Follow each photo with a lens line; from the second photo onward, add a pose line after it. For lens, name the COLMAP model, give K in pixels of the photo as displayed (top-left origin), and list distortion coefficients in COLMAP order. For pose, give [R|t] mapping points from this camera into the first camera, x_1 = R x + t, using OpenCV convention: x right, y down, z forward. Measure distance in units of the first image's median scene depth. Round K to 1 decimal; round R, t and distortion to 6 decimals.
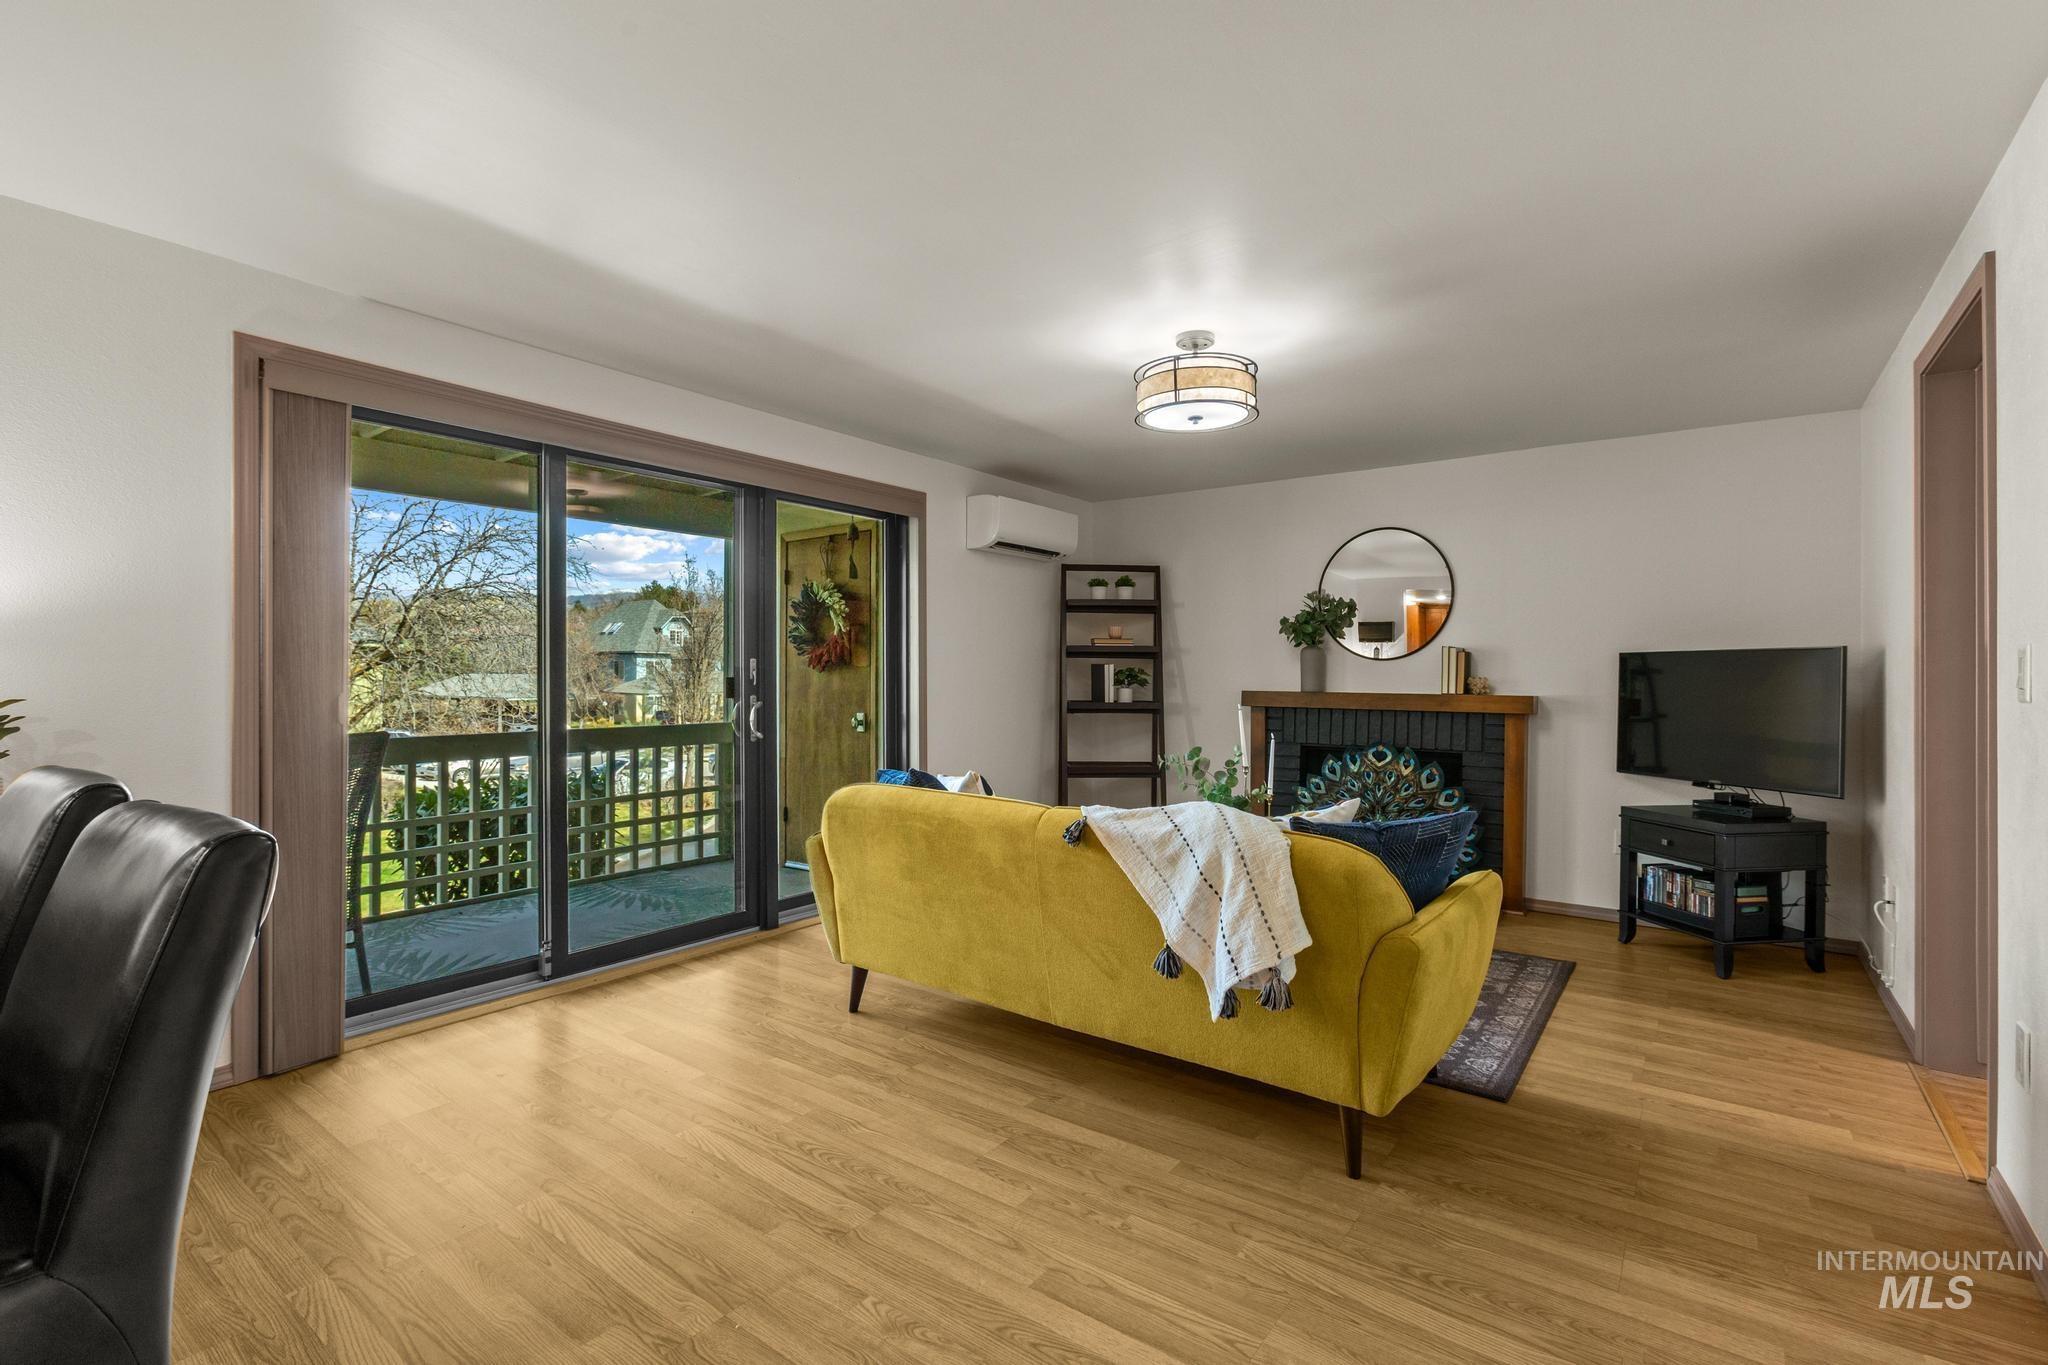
lens RADIAL K [[938.7, 0, 1044.0], [0, 938.7, 679.8], [0, 0, 1]] dist [-0.000055, 0.000295]
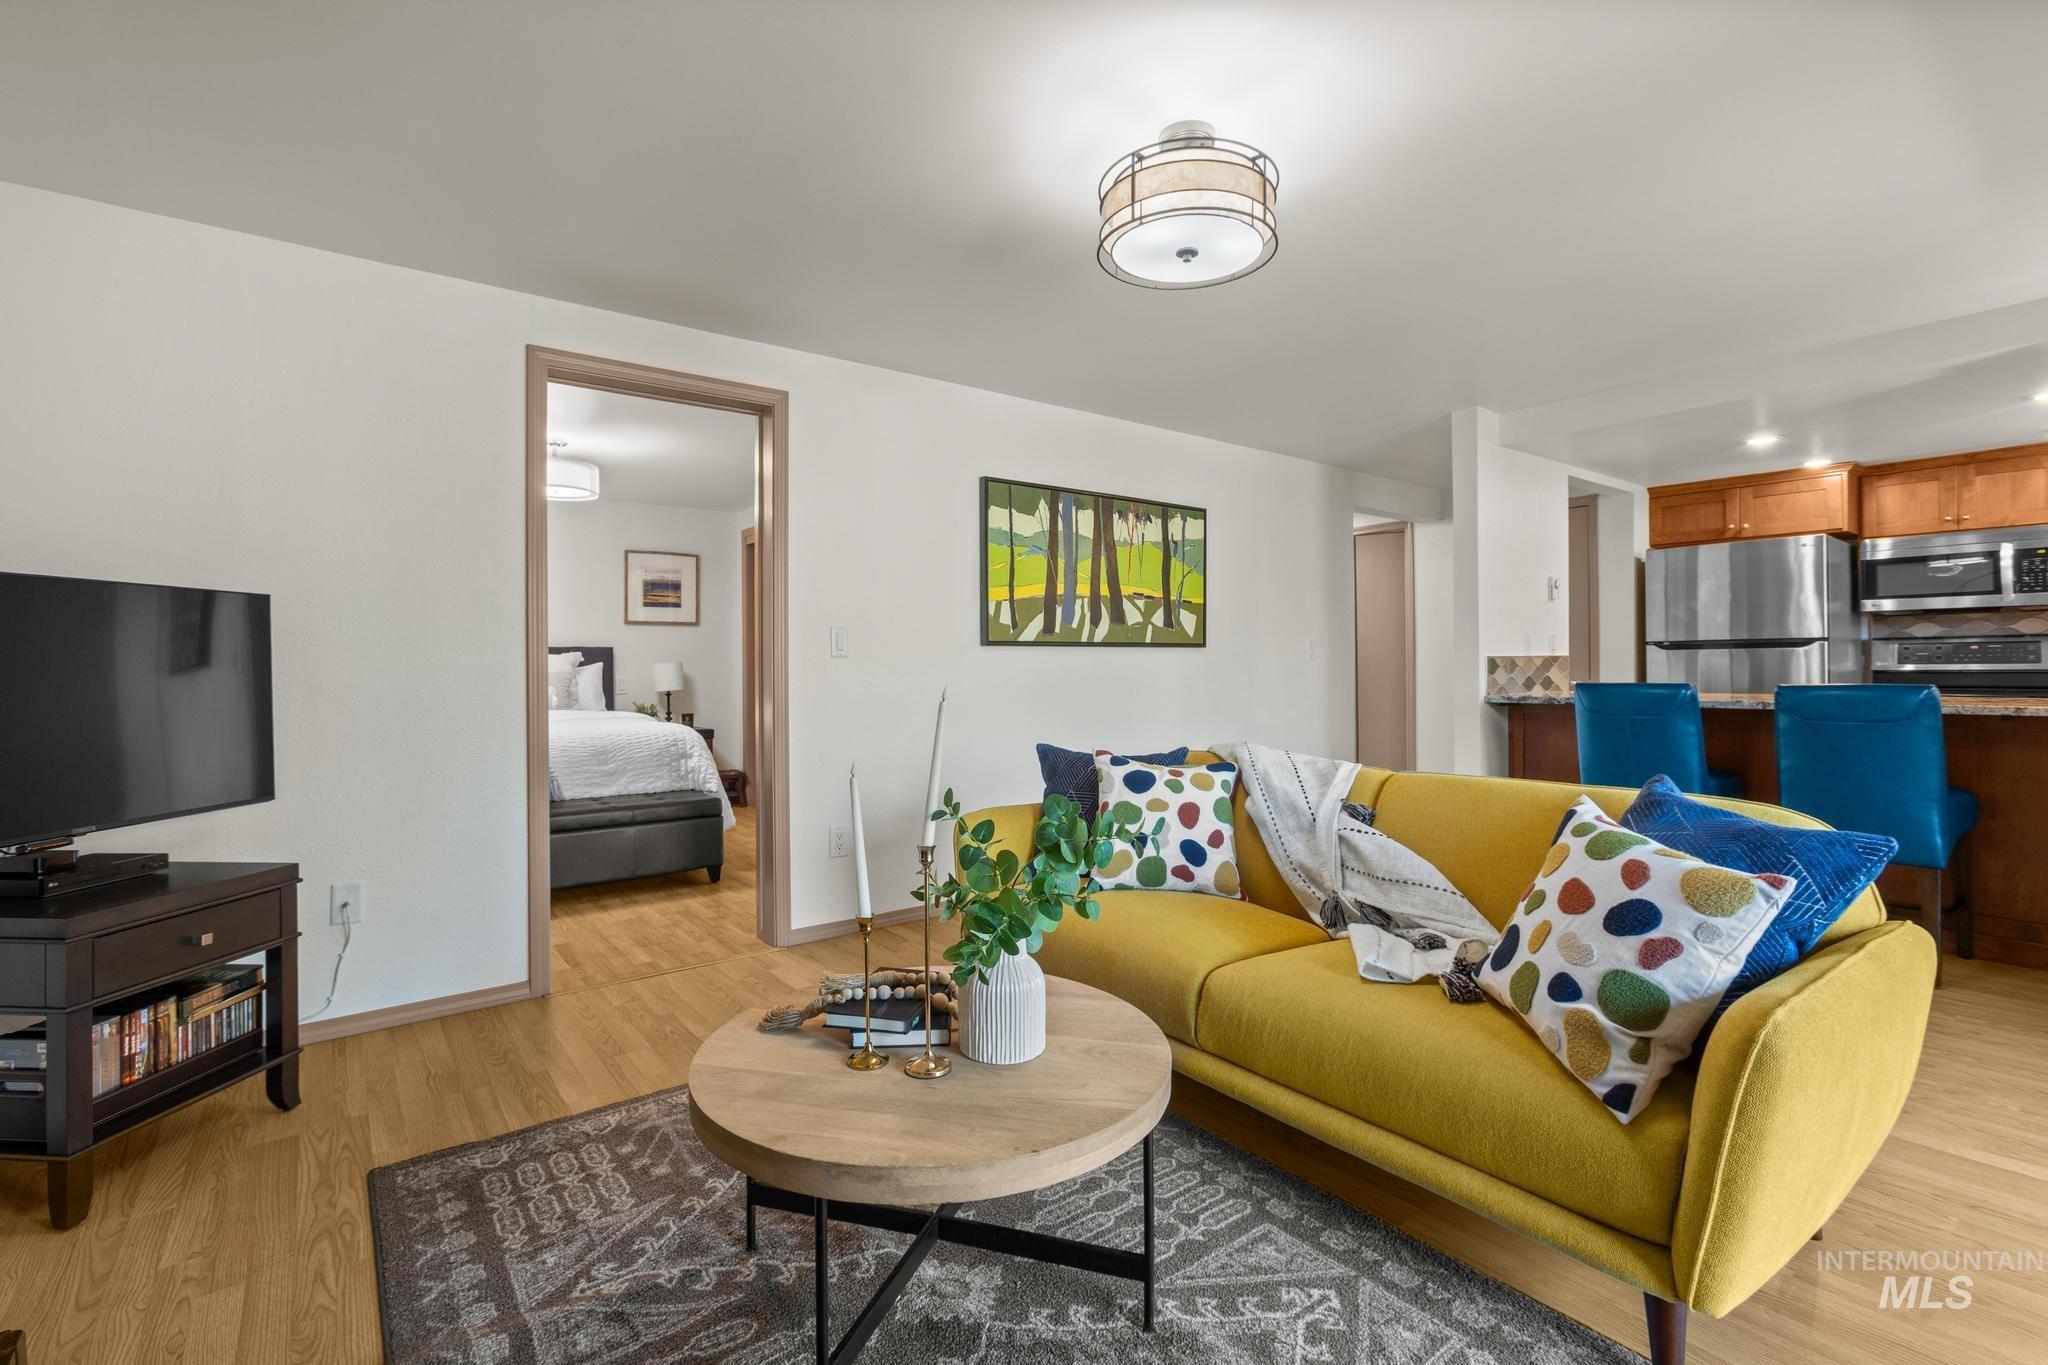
lens RADIAL K [[920.2, 0, 1030.6], [0, 920.2, 656.1], [0, 0, 1]] dist [-0.000003, 0.000557]
pose [[-0.956730, 0.005744, 0.290920, 0.050757], [0.005255, 0.999983, -0.002463, 0.012317], [-0.290930, -0.000828, -0.956744, 1.280368]]
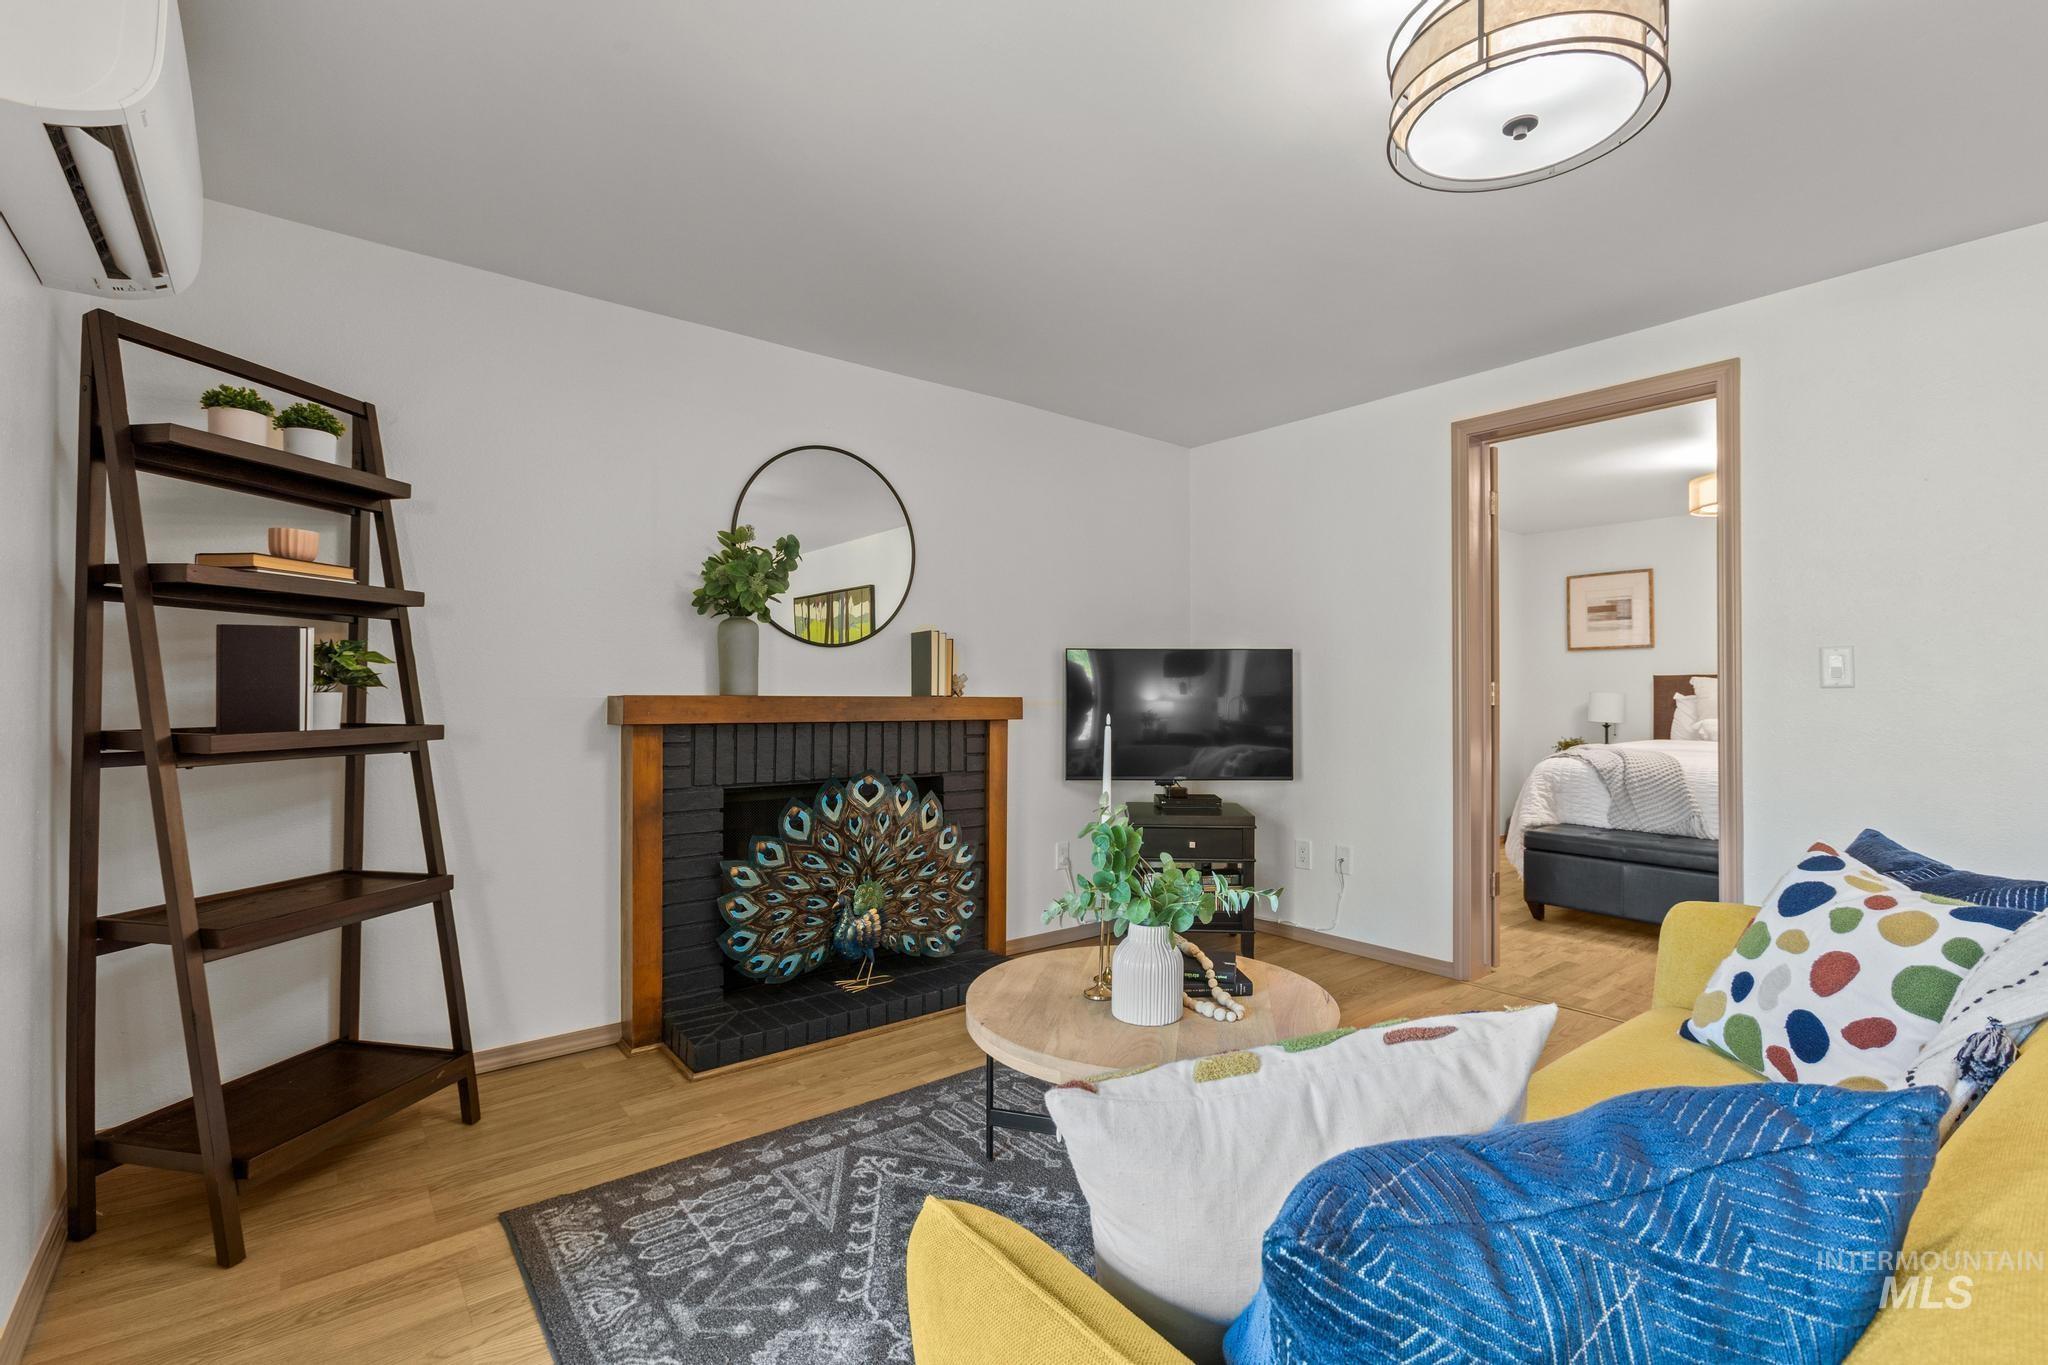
lens RADIAL K [[906.6, 0, 1031.9], [0, 906.6, 687.8], [0, 0, 1]] dist [-0.024032, 0.000257]
pose [[0.269853, 0.005445, 0.962886, -0.262906], [0.003057, 0.999974, -0.006511, 0.015213], [-0.962897, 0.004701, 0.269829, 0.847786]]
